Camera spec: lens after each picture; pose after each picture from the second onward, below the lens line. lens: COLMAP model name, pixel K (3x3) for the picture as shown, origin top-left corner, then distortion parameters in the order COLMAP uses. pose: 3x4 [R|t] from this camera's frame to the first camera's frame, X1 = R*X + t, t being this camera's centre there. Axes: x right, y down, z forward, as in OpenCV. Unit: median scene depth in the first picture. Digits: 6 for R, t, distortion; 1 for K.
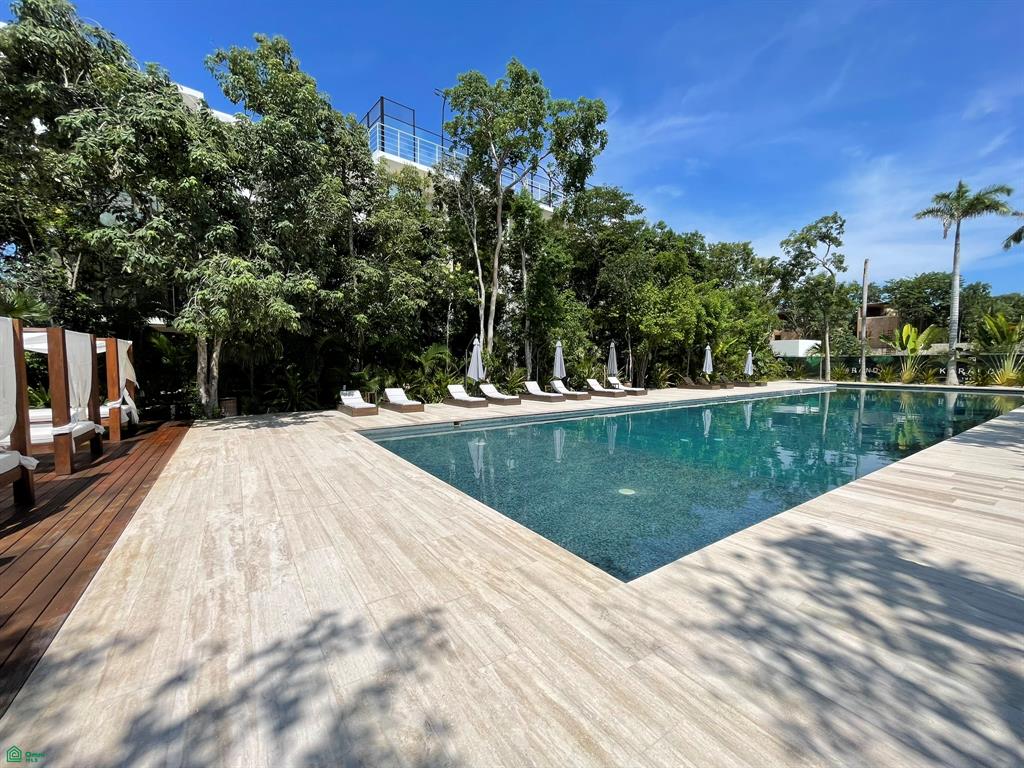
lens RADIAL K [[414.5, 0, 512.0], [0, 414.5, 384.0], [0, 0, 1]] dist [-0.005178, 0.000437]
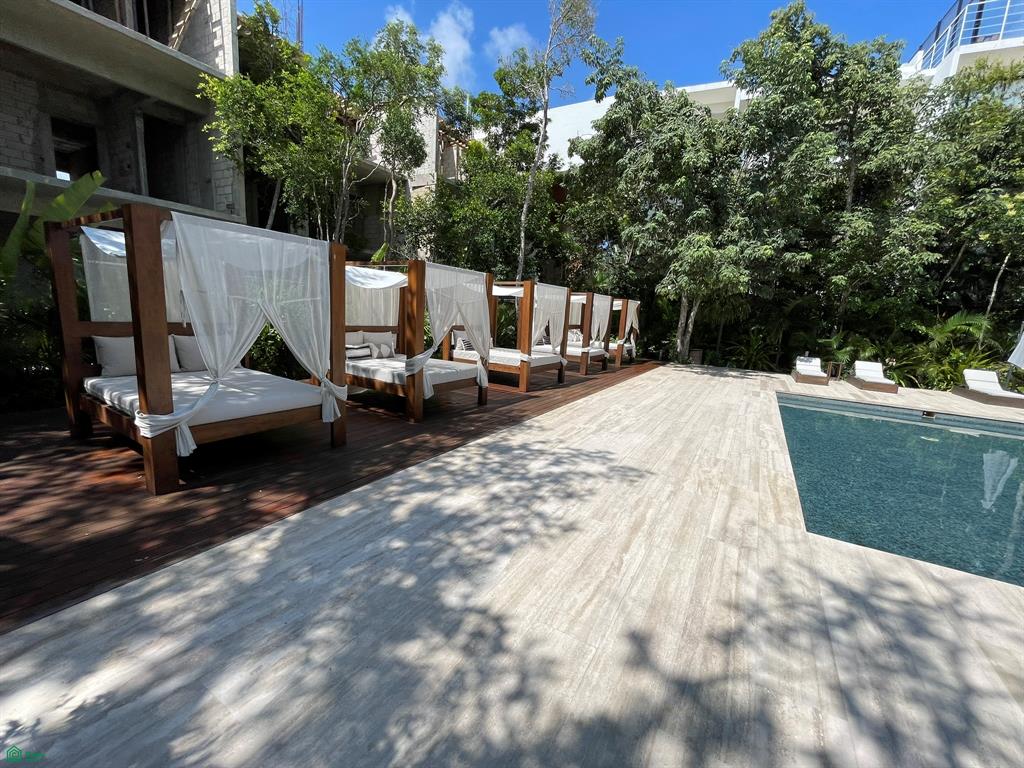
lens RADIAL K [[414.5, 0, 512.0], [0, 414.5, 384.0], [0, 0, 1]] dist [-0.005178, 0.000437]
pose [[0.423144, 0.185596, -0.886850, 0.671579], [-0.110979, 0.982042, 0.152566, 0.027023], [0.899240, 0.033865, 0.436142, -0.121267]]
